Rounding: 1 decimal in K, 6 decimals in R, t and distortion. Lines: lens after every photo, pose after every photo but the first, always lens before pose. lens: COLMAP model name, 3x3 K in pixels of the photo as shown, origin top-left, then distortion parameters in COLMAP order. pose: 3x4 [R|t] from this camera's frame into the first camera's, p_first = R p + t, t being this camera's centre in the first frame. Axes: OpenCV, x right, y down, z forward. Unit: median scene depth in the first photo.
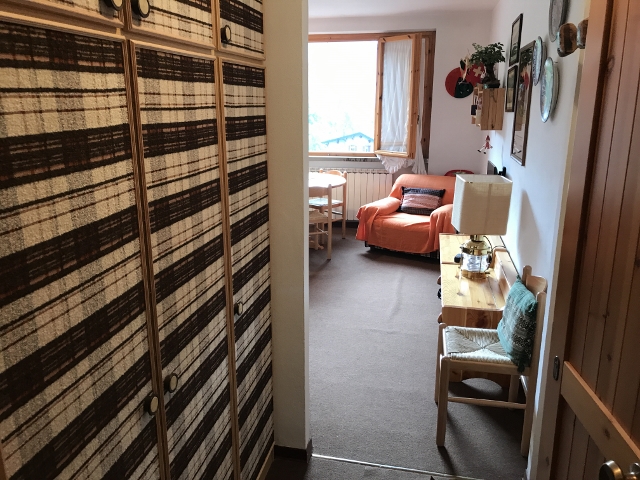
lens RADIAL K [[528.8, 0, 315.4], [0, 528.8, 239.0], [0, 0, 1]] dist [0.046306, -0.068466]
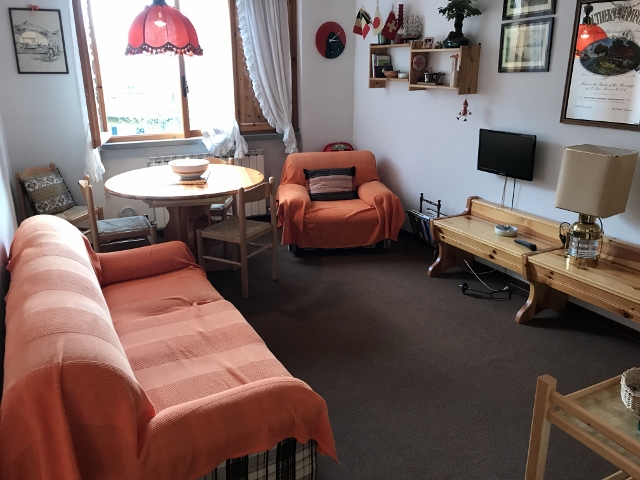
lens RADIAL K [[528.8, 0, 321.0], [0, 528.8, 239.4], [0, 0, 1]] dist [0.046306, -0.068466]
pose [[0.757530, -0.206355, 0.619327, -0.521860], [0.165733, 0.978434, 0.123289, -0.136985], [-0.631412, 0.009248, 0.775393, 0.547194]]
